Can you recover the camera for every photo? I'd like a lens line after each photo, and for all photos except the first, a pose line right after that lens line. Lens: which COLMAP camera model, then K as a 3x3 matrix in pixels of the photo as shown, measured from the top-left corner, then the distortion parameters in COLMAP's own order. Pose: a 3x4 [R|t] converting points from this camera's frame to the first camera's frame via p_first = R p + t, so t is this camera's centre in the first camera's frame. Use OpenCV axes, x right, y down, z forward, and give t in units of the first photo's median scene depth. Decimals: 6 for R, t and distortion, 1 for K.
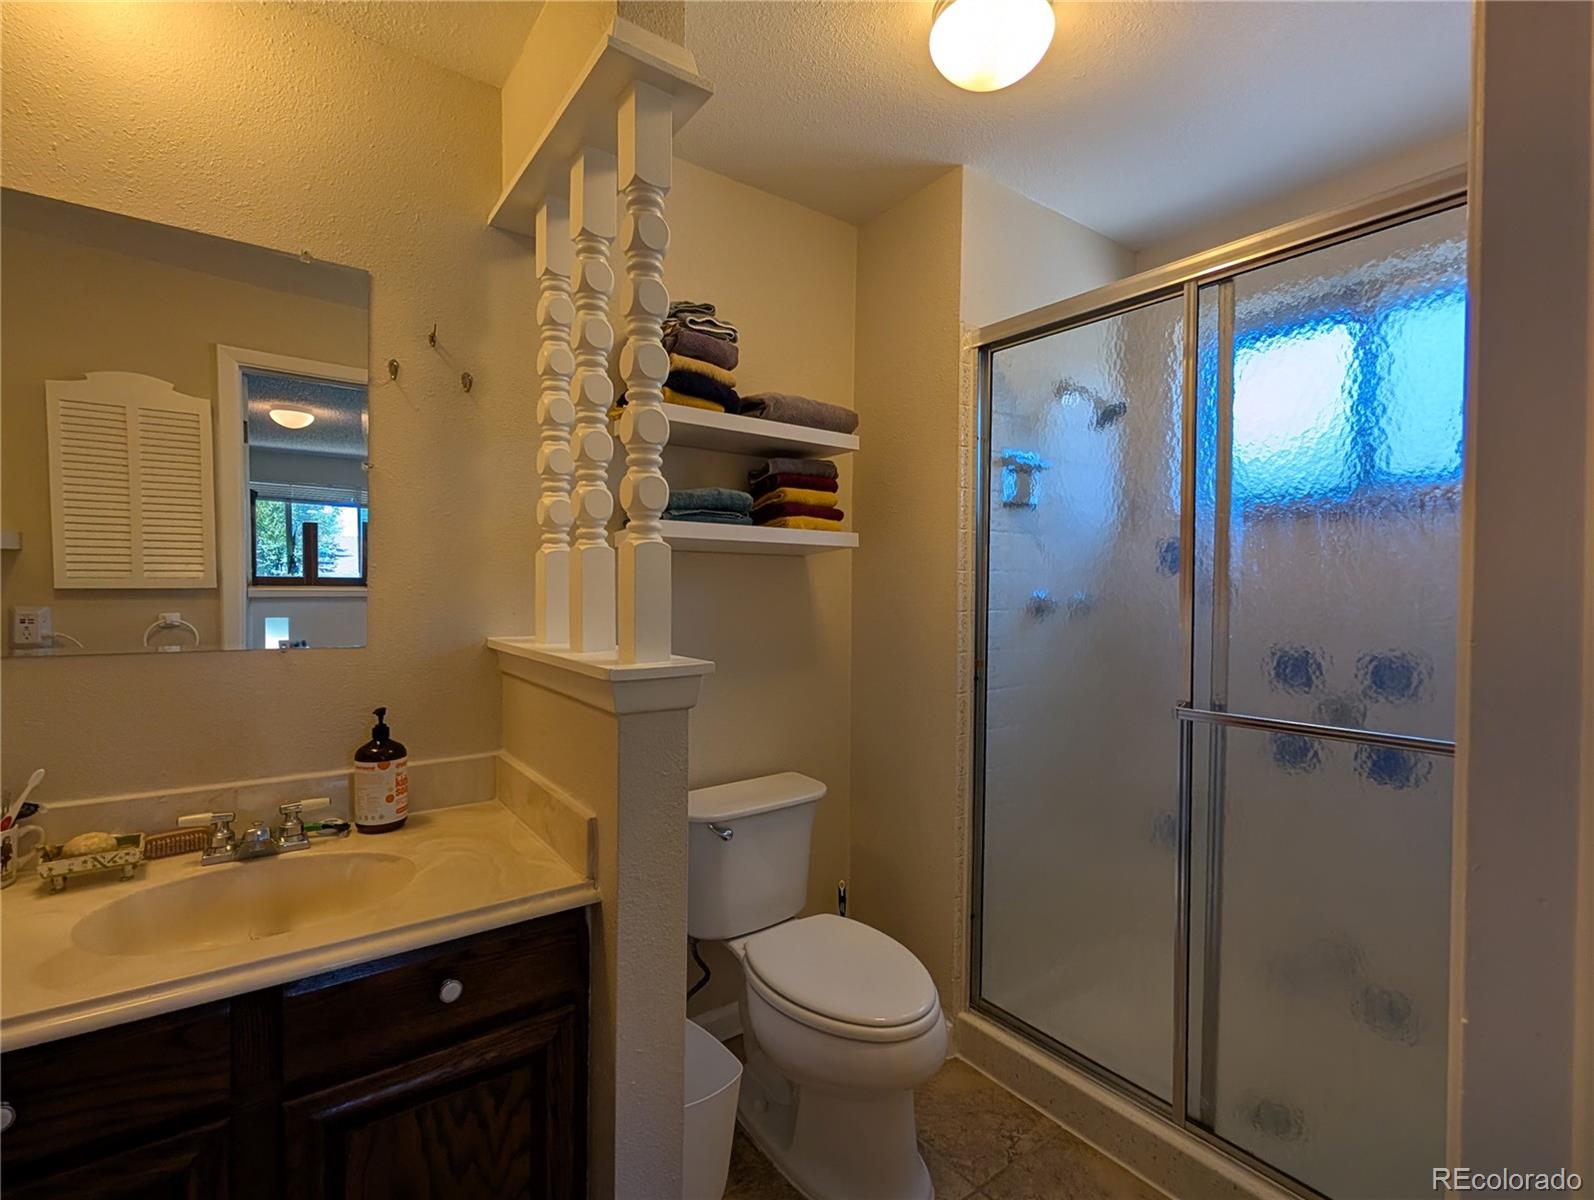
lens RADIAL K [[750.5, 0, 789.8], [0, 750.5, 597.8], [0, 0, 1]] dist [-0.002057, -0.000087]
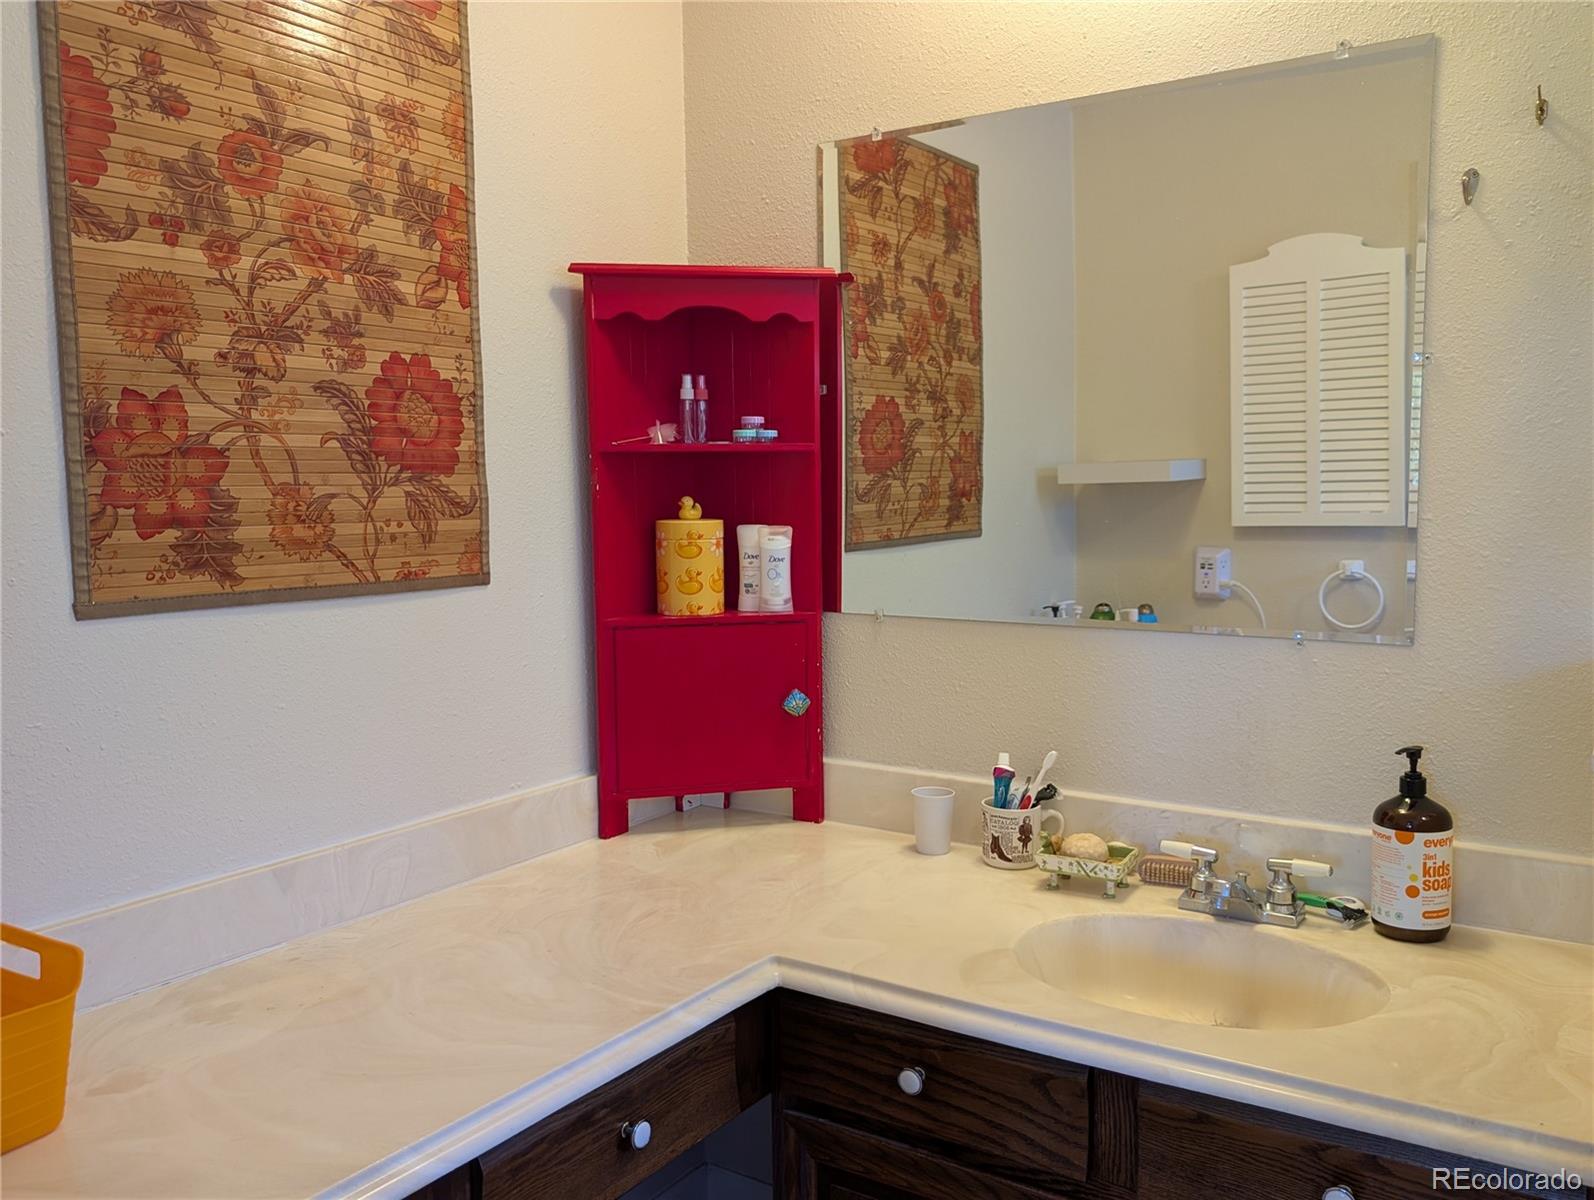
lens RADIAL K [[1336.1, 0, 797.0], [0, 1336.1, 600.0], [0, 0, 1]] dist [-0.027960, -0.001925]
pose [[0.312326, 0.067352, -0.947584, 0.361338], [0.004300, 0.997373, 0.072308, -0.062087], [0.949965, -0.026658, 0.311216, 0.178088]]
